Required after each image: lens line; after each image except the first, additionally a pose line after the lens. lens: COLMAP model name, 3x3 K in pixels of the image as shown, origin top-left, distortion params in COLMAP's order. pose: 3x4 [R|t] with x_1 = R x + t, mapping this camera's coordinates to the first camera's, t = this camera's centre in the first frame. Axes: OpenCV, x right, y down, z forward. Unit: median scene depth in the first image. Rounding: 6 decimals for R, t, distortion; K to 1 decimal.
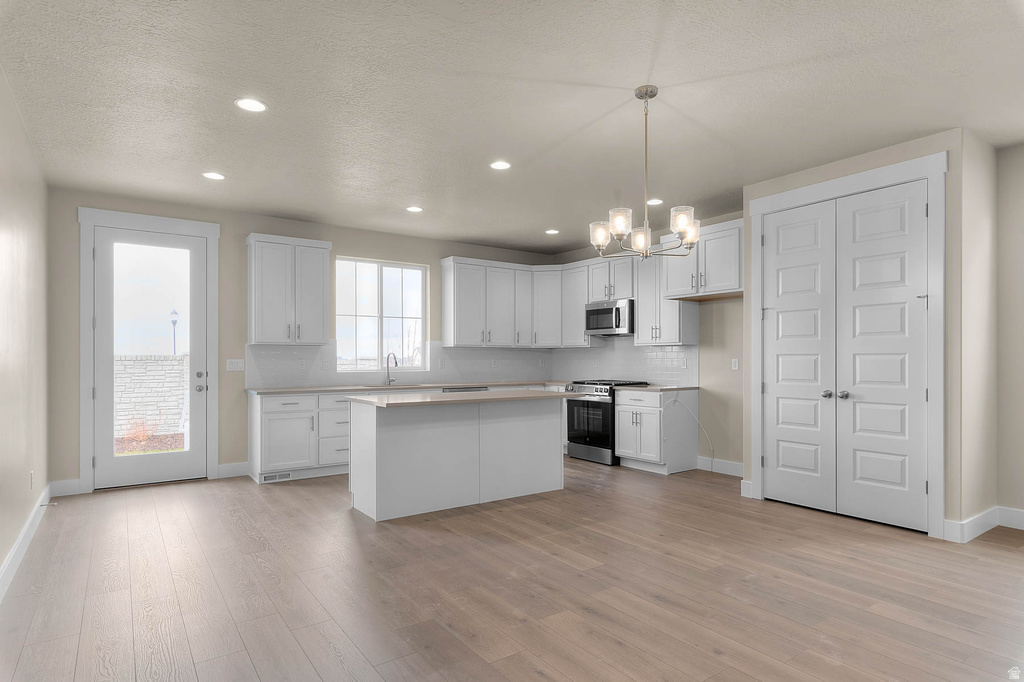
lens RADIAL K [[564.6, 0, 514.3], [0, 564.6, 358.6], [0, 0, 1]] dist [0.002153, 0.000564]
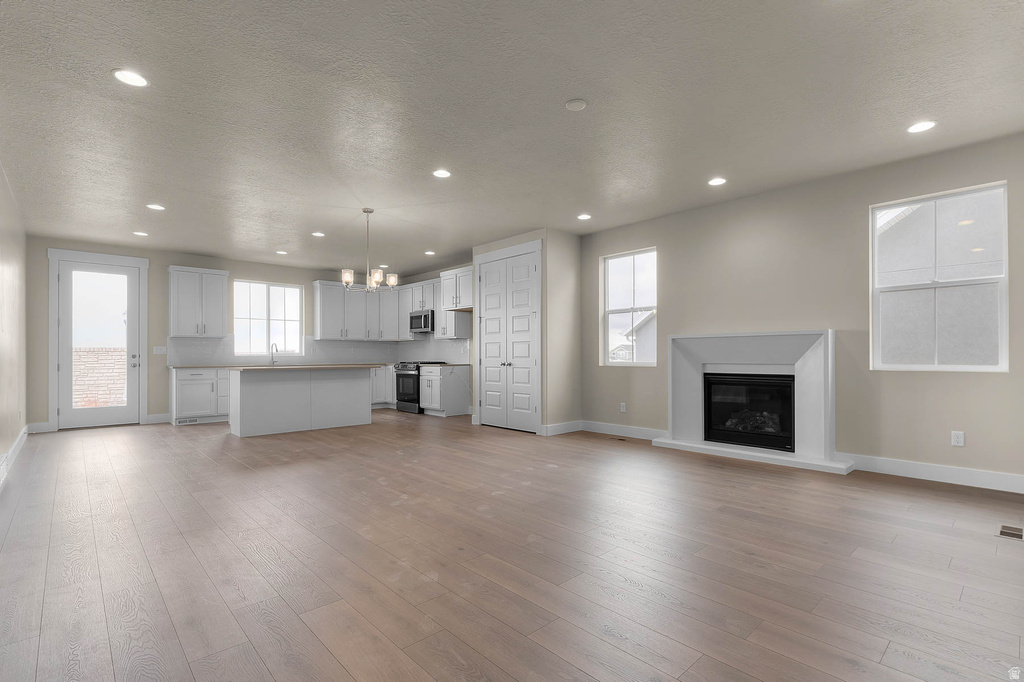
lens RADIAL K [[482.9, 0, 514.7], [0, 482.9, 353.9], [0, 0, 1]] dist [0.002285, -0.000313]
pose [[0.991478, -0.001527, 0.130263, 0.284475], [0.001735, 0.999997, -0.001482, 0.023691], [-0.130260, 0.001696, 0.991478, -0.419378]]
